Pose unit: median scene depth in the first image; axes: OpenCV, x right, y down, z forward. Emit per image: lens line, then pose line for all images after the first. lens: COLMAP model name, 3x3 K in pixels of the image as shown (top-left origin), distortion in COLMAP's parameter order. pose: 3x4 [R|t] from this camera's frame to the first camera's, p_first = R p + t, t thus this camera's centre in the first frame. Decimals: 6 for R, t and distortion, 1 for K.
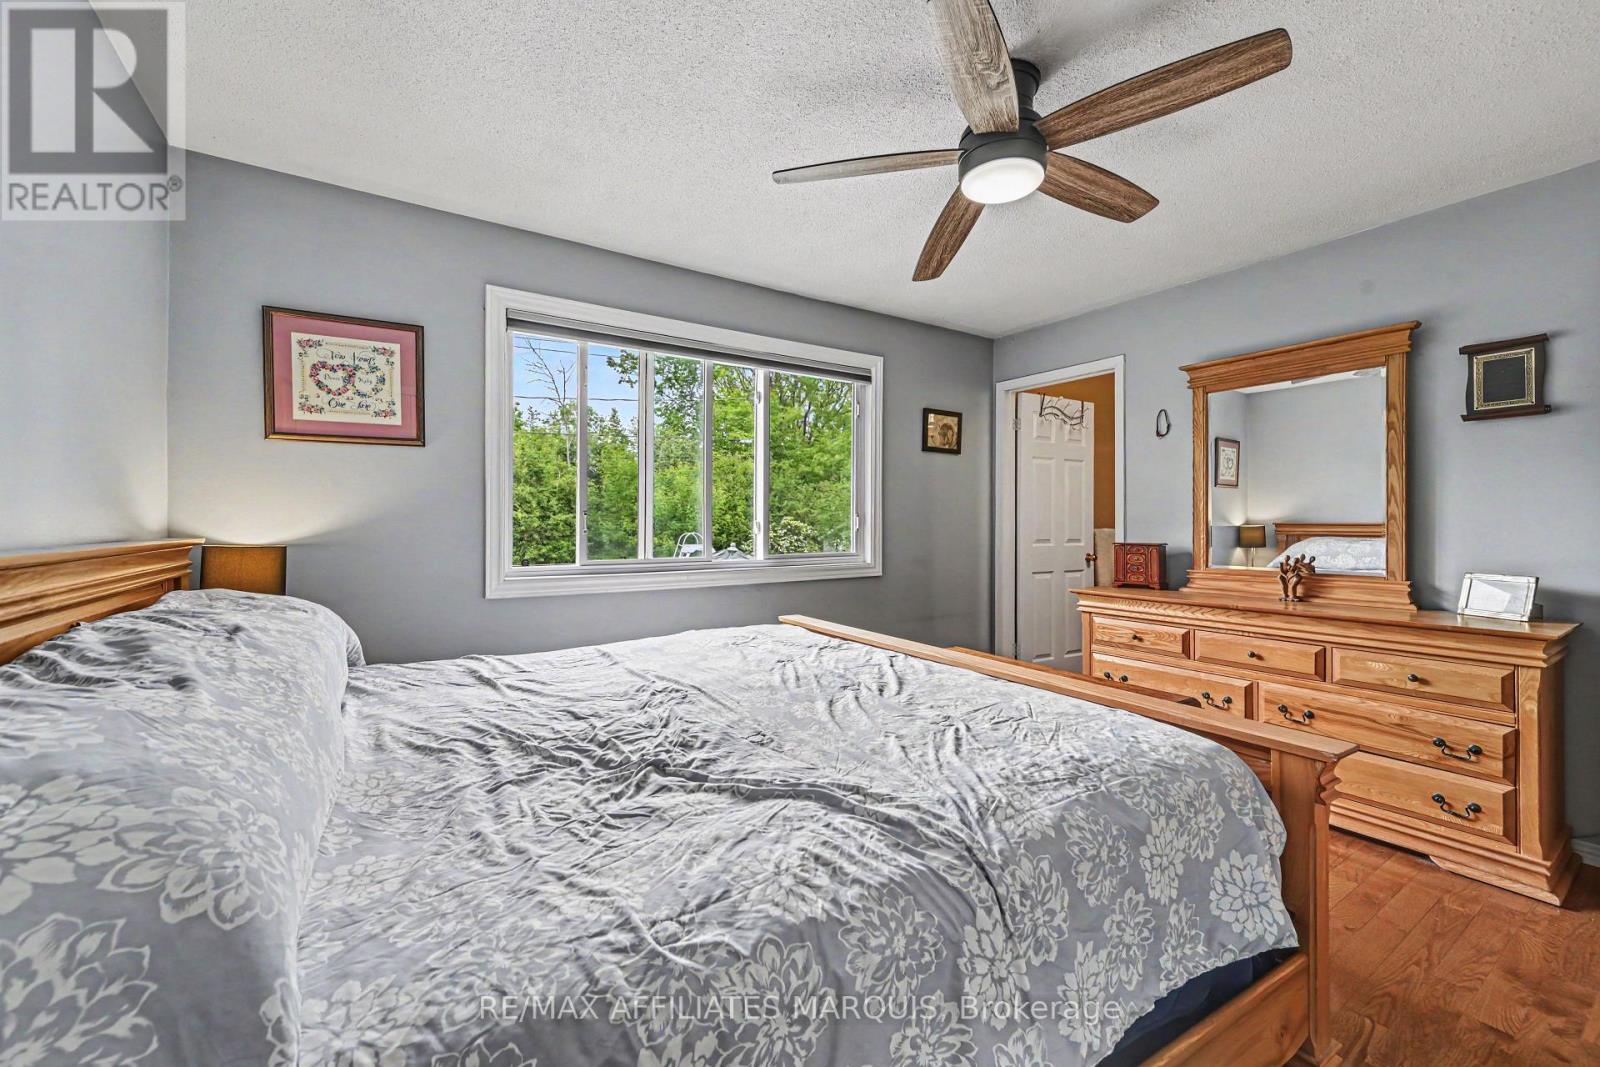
lens RADIAL K [[629.2, 0, 800.5], [0, 629.2, 528.4], [0, 0, 1]] dist [0.000821, 0.000076]
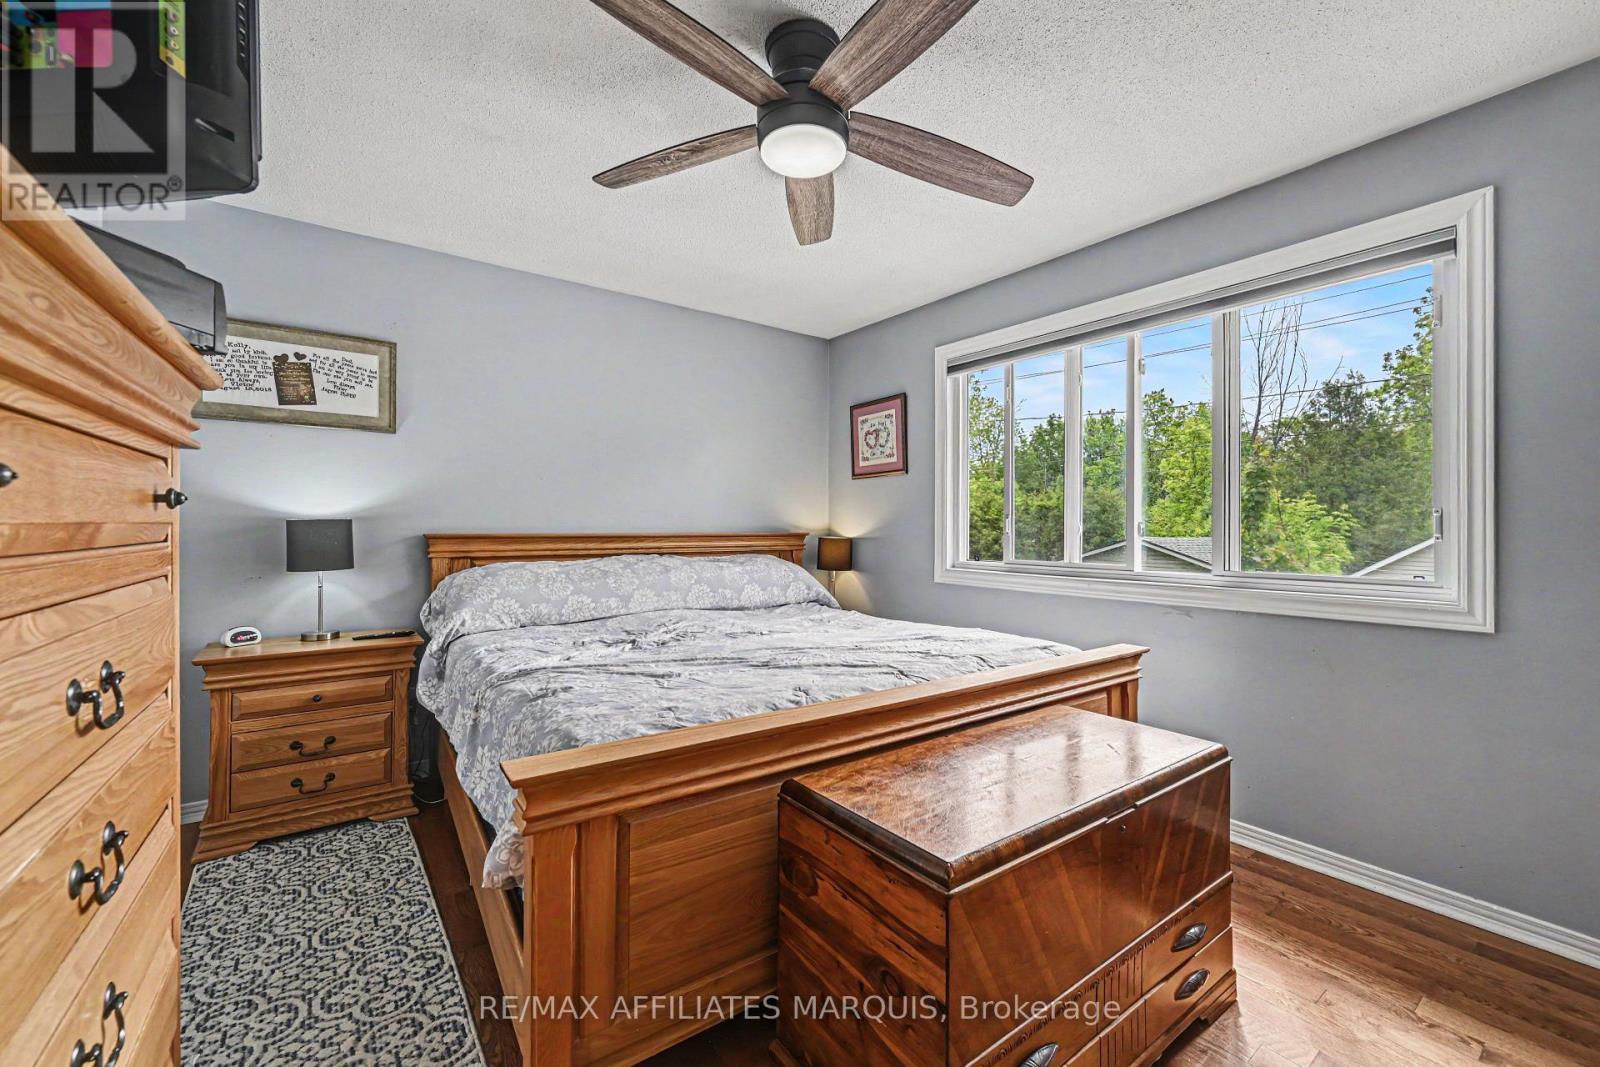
lens RADIAL K [[629.2, 0, 800.2], [0, 629.2, 526.4], [0, 0, 1]] dist [0.000821, 0.000076]
pose [[0.085806, -0.000070, -0.996312, 0.870451], [-0.008131, 0.999967, -0.000771, -0.003584], [0.996279, 0.008167, 0.085802, 0.642971]]
